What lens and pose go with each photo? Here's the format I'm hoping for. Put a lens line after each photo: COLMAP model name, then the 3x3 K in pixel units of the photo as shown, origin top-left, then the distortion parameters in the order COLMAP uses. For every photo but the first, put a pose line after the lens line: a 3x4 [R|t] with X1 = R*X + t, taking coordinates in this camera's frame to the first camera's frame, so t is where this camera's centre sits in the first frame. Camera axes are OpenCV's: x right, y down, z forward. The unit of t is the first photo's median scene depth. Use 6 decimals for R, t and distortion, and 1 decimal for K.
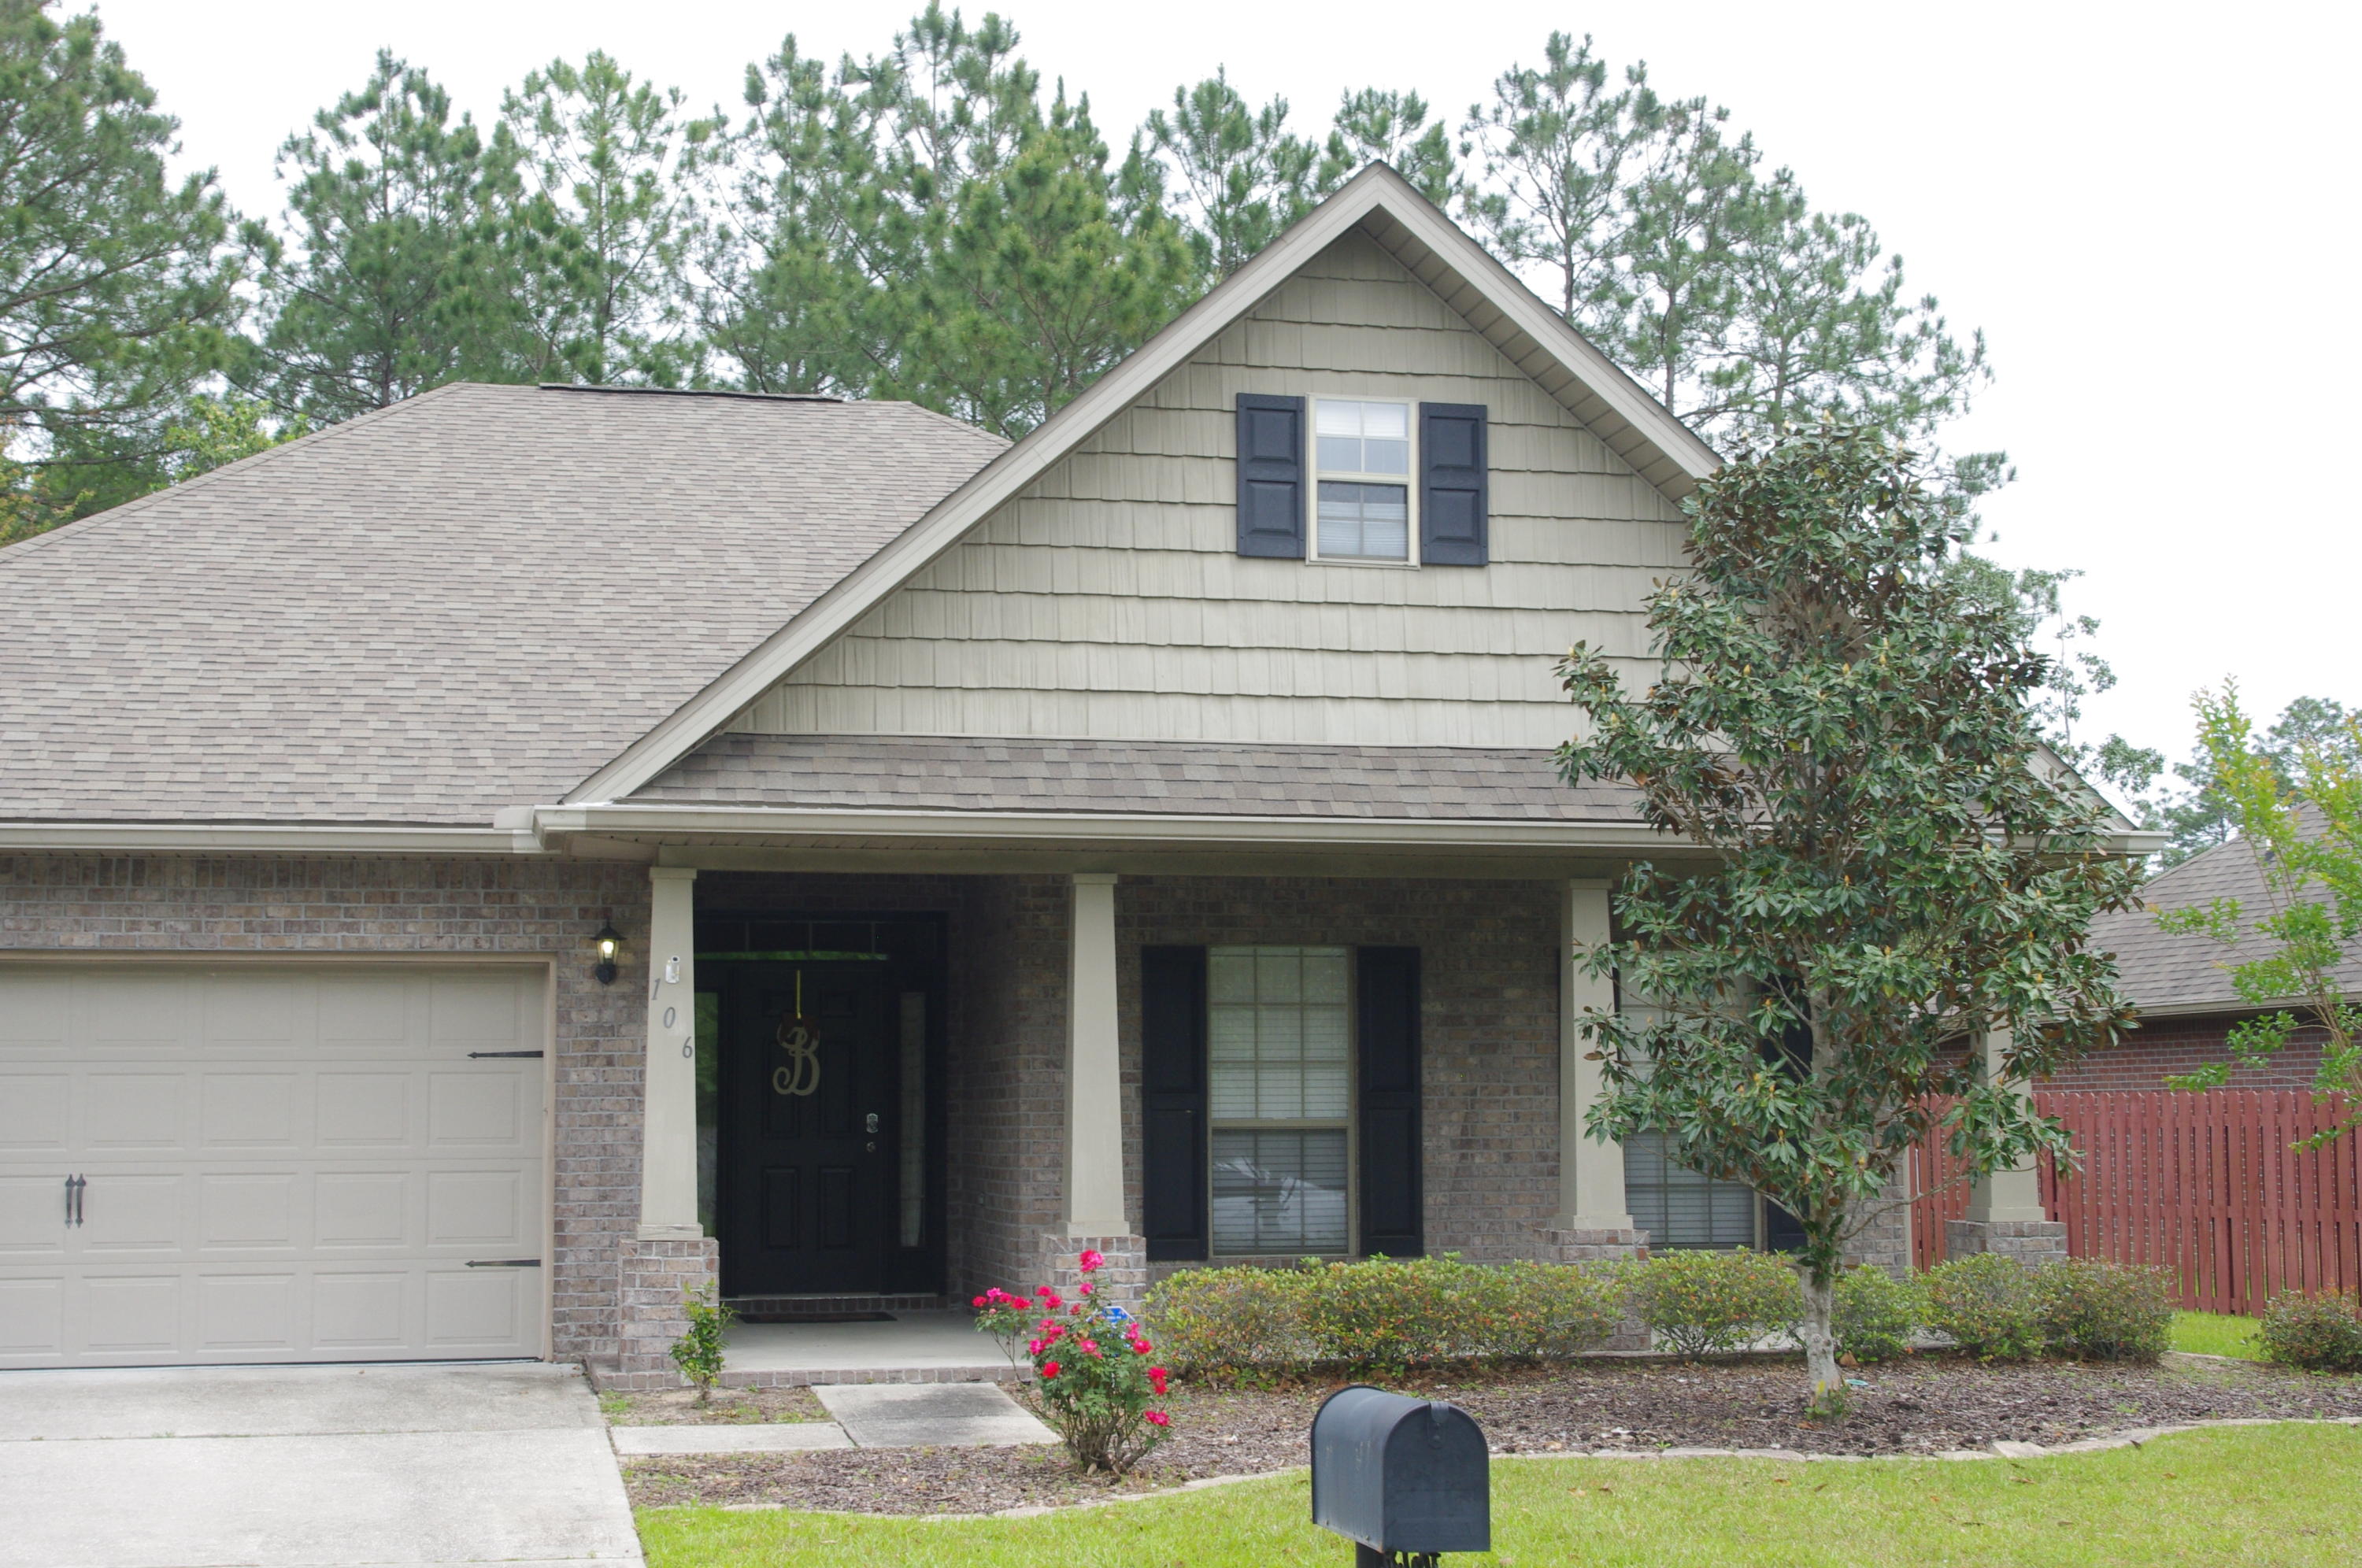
lens RADIAL K [[3206.7, 0, 1181.0], [0, 3206.7, 784.0], [0, 0, 1]] dist [-0.007858, 0.017630]
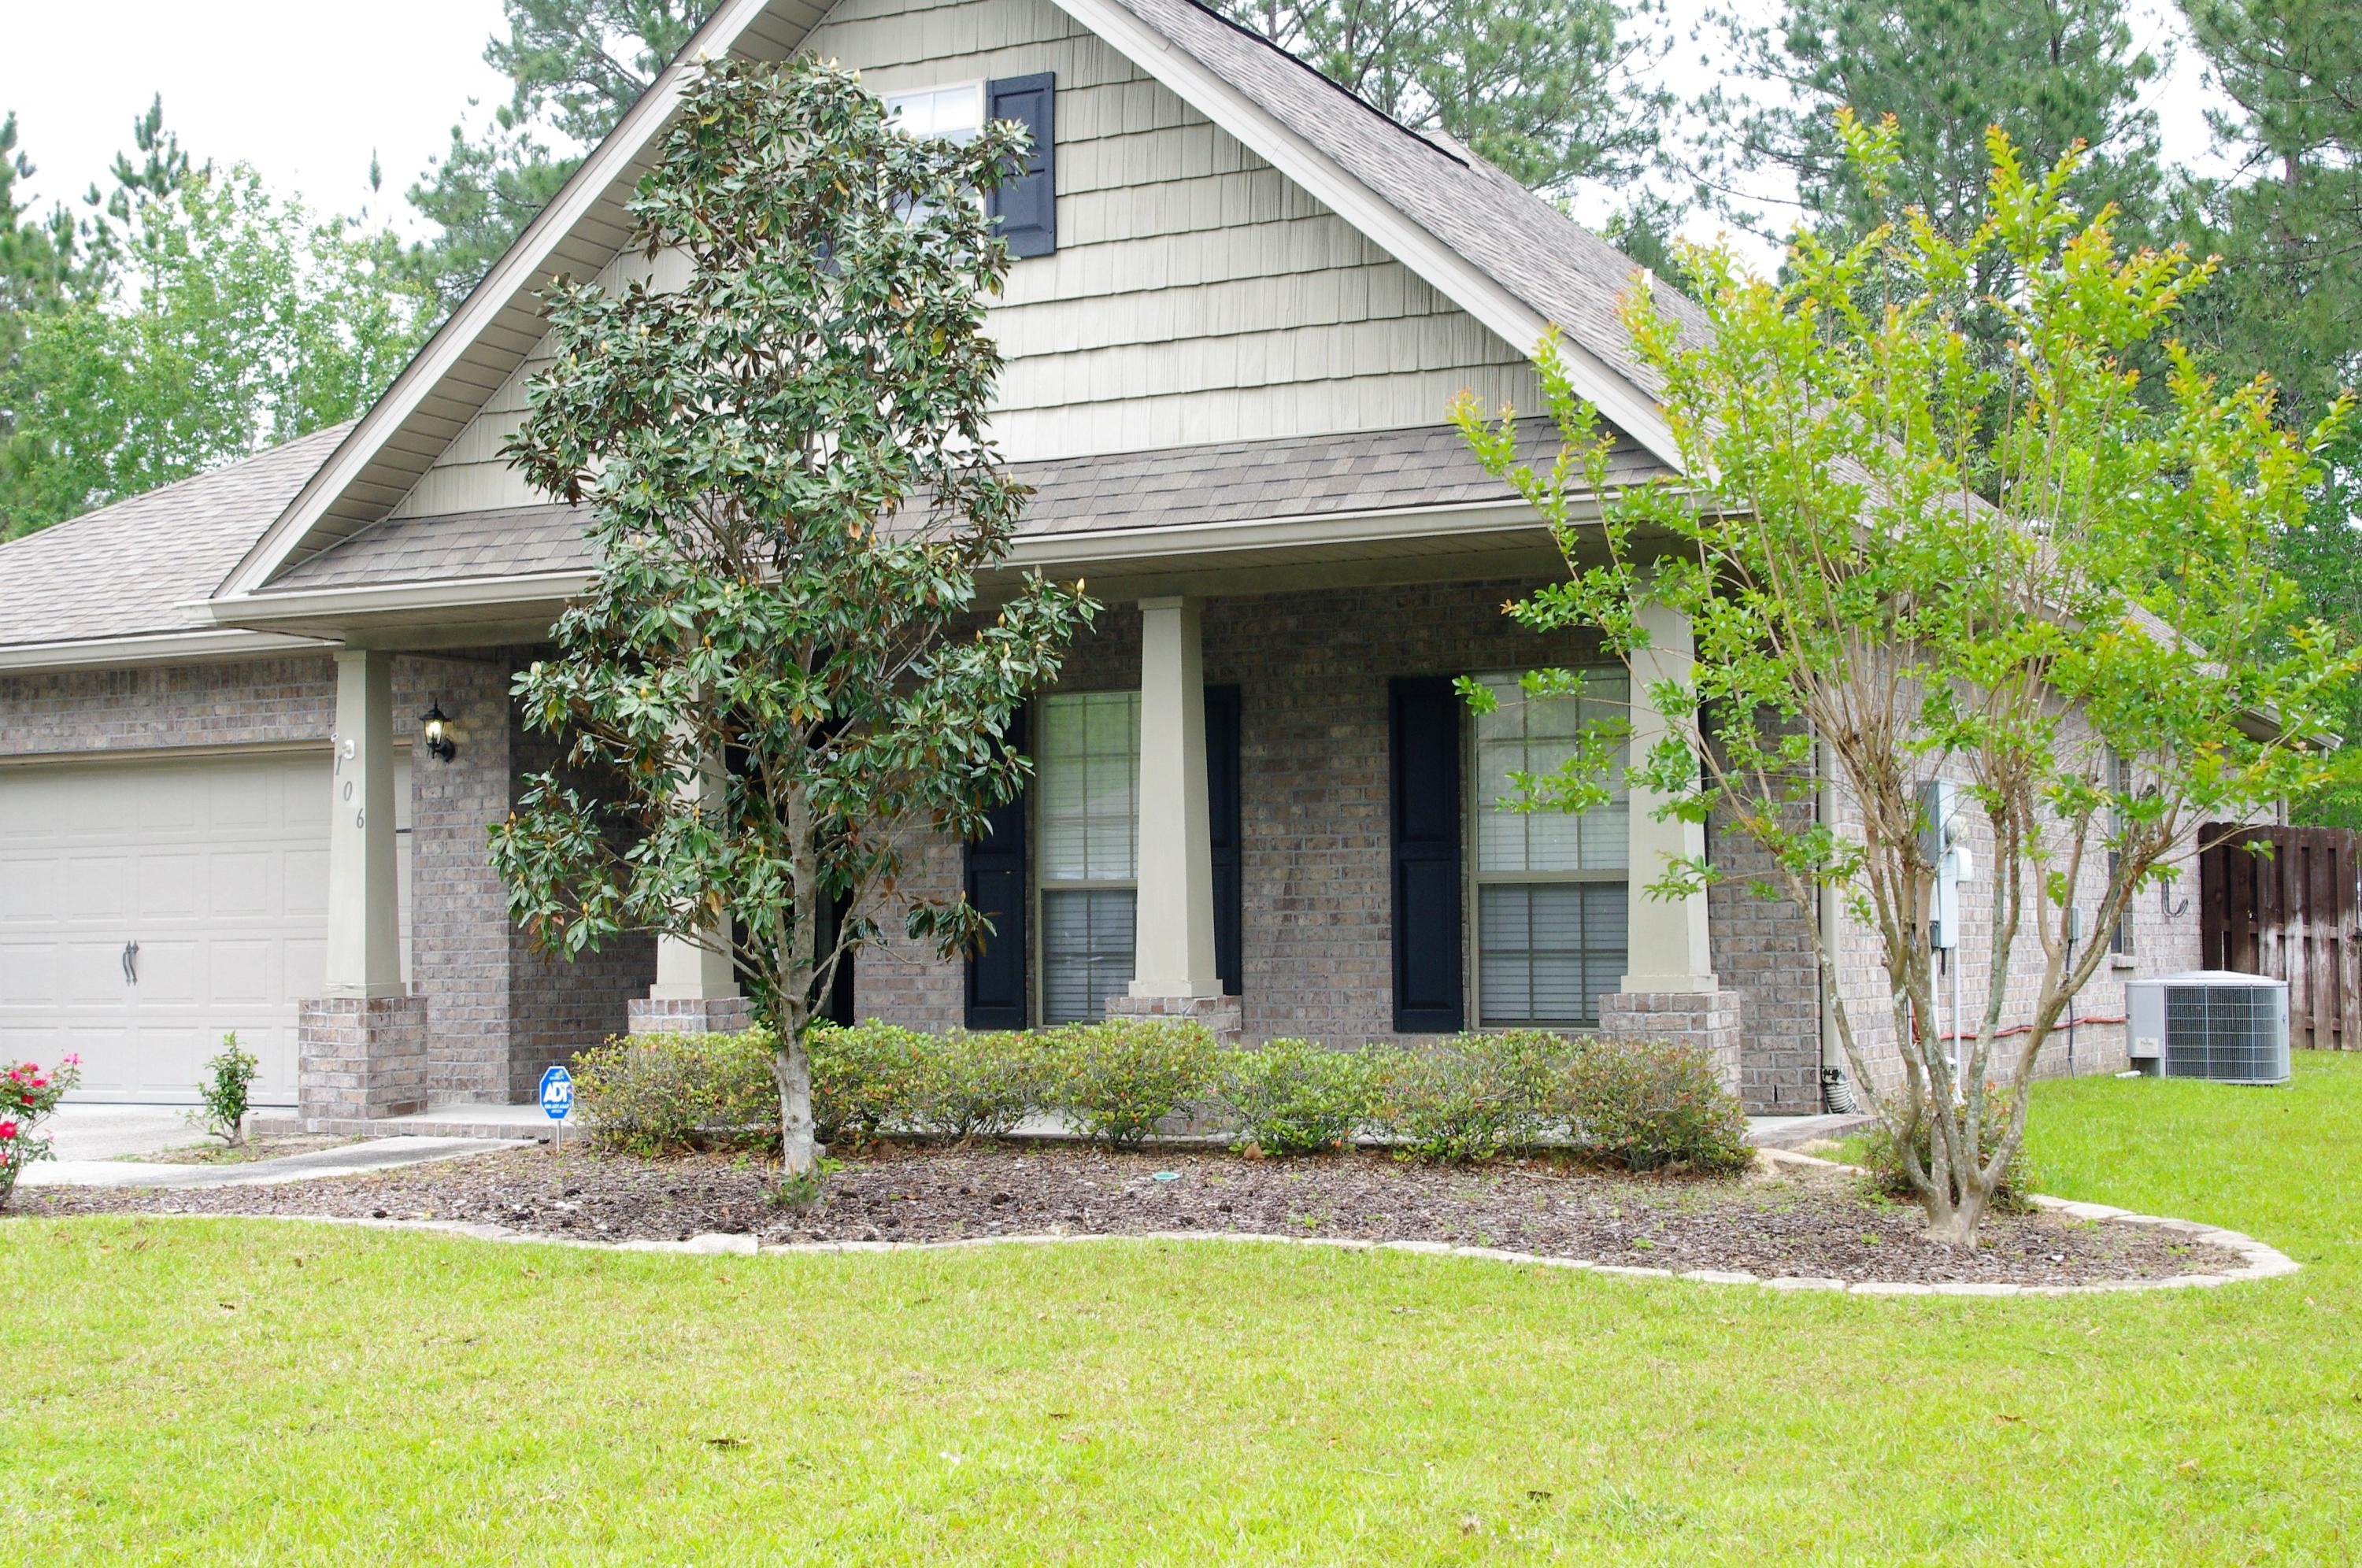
lens RADIAL K [[3206.7, 0, 1181.0], [0, 3206.7, 784.0], [0, 0, 1]] dist [-0.007858, 0.017630]
pose [[0.775505, -0.034819, -0.630381, 0.684223], [0.074230, 0.996581, 0.036273, 0.049258], [0.626962, -0.074923, 0.775438, 0.326195]]
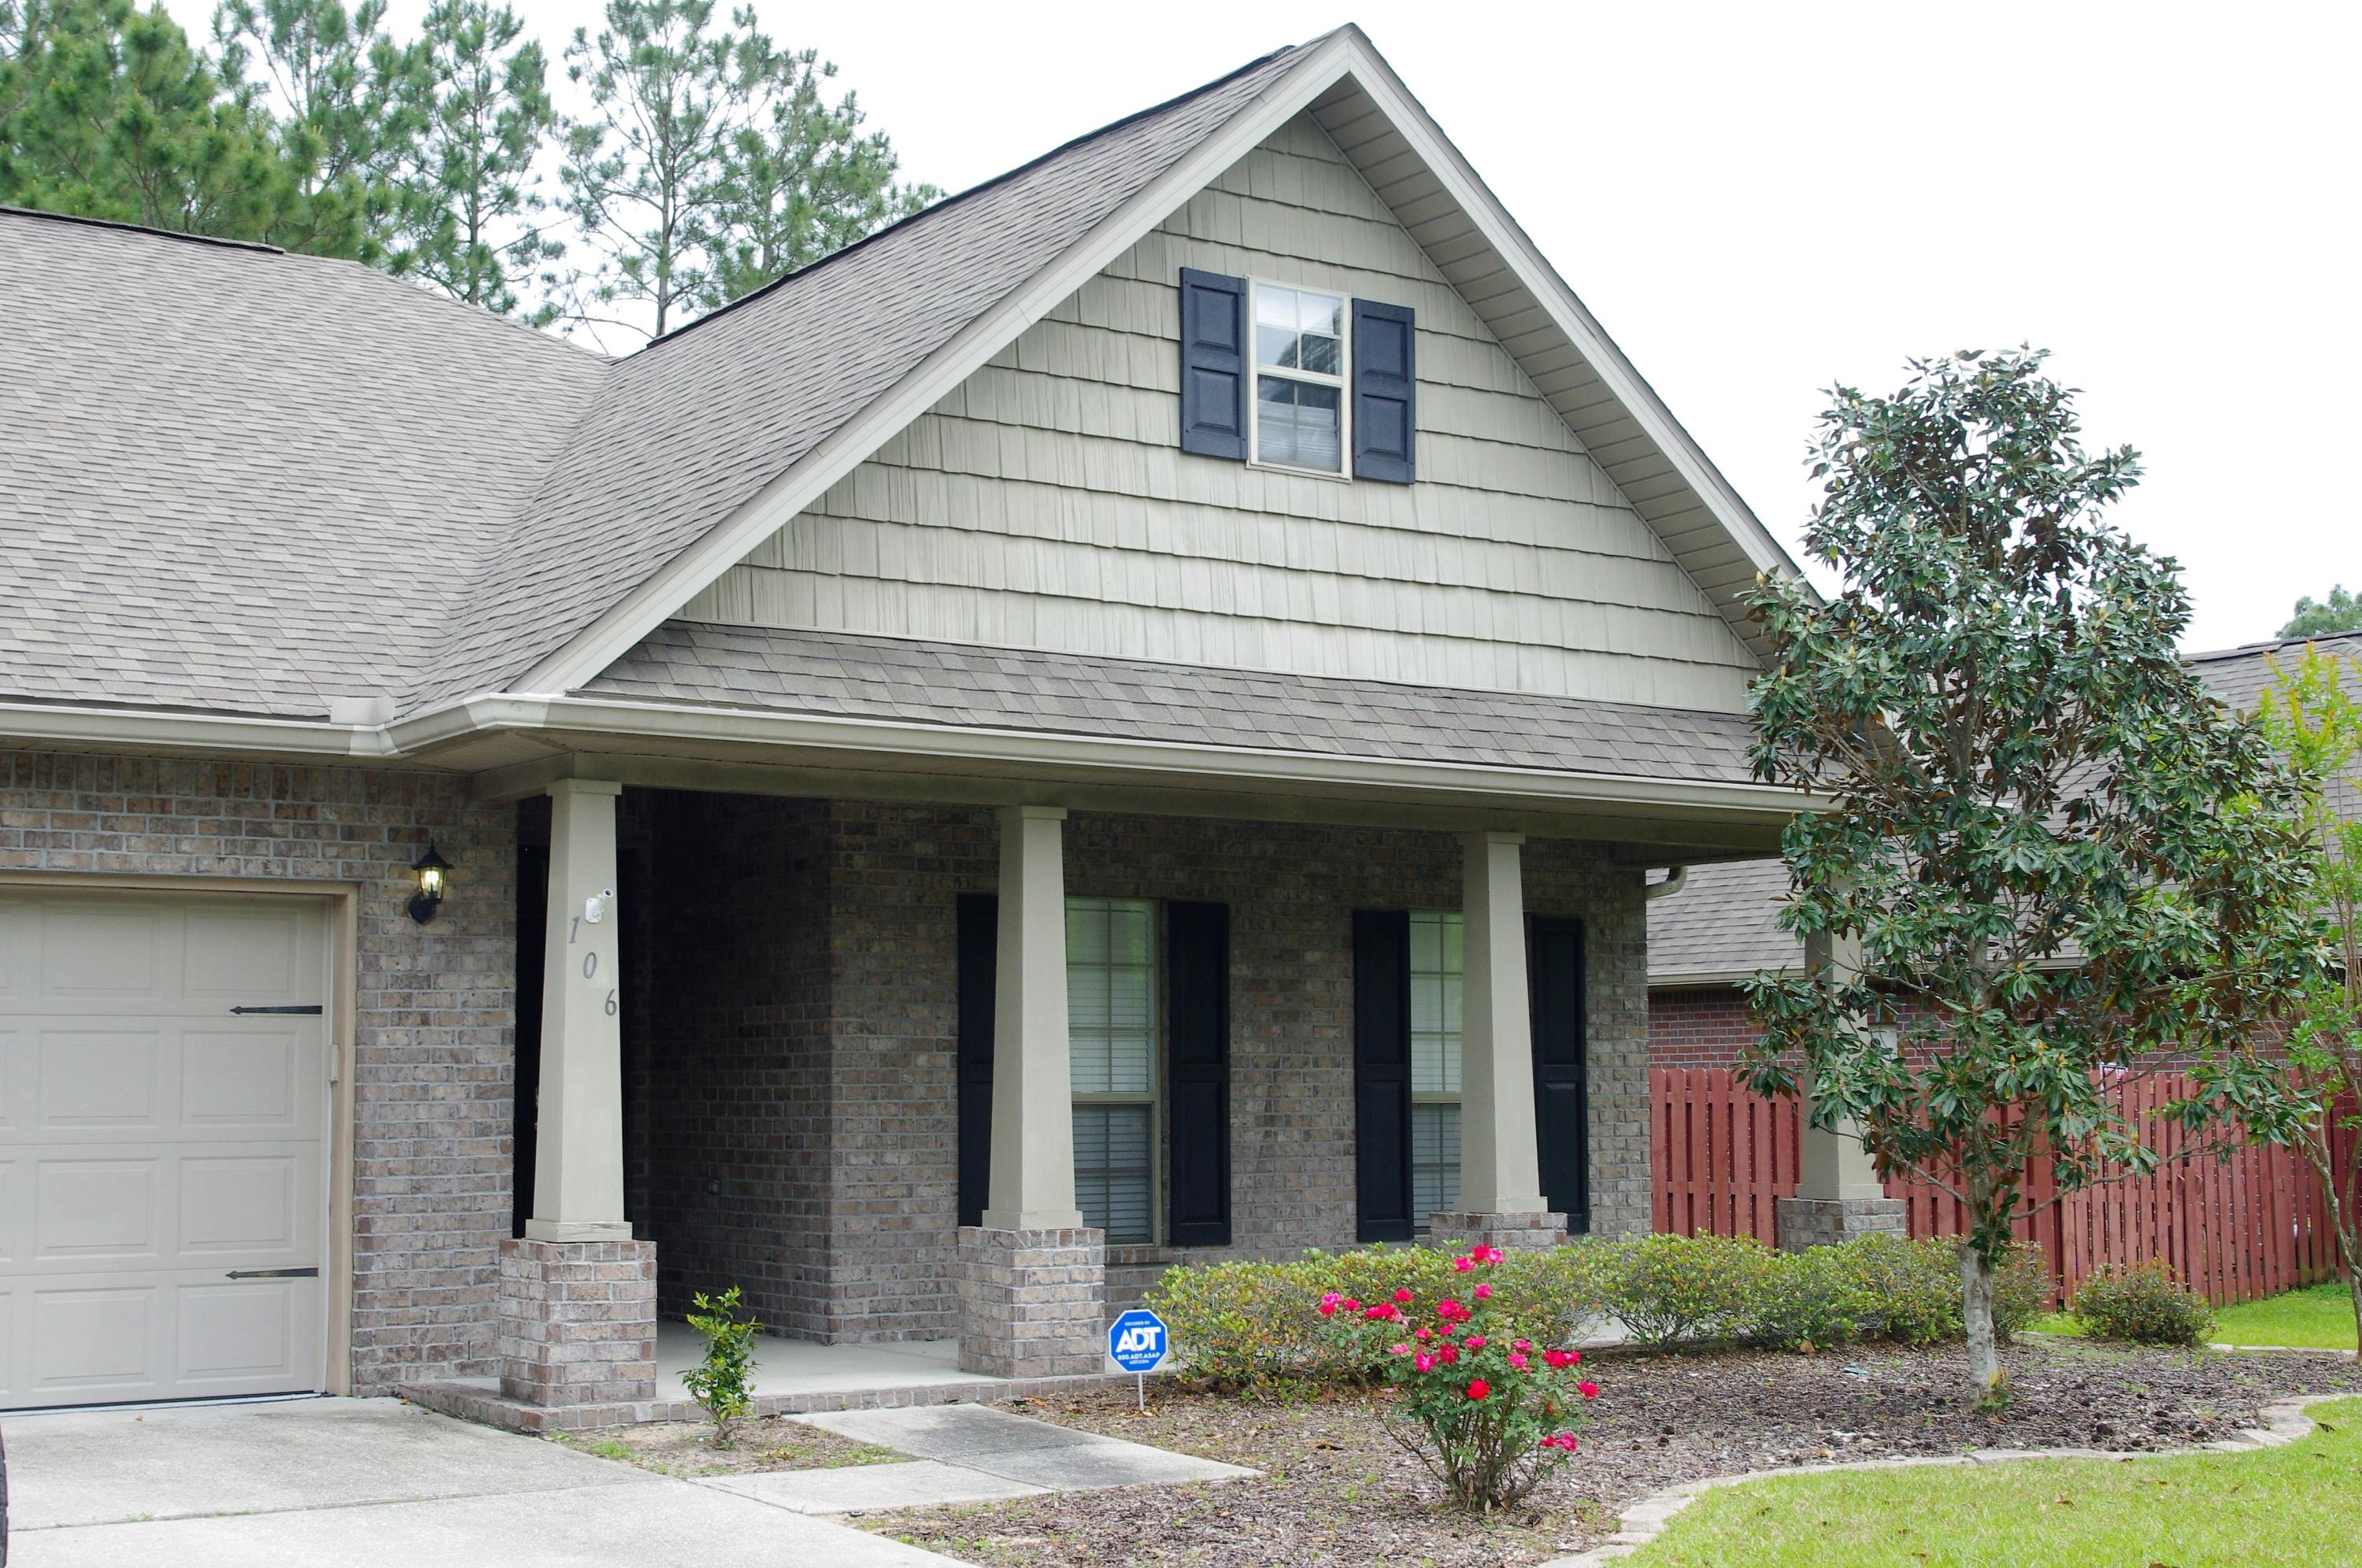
lens RADIAL K [[3189.9, 0, 1181.0], [0, 3189.9, 784.0], [0, 0, 1]] dist [-0.018488, 0.077020]
pose [[0.924071, 0.038079, 0.380318, -0.309394], [-0.040256, 0.999187, -0.002232, 0.021667], [-0.380094, -0.013247, 0.924853, 0.189830]]
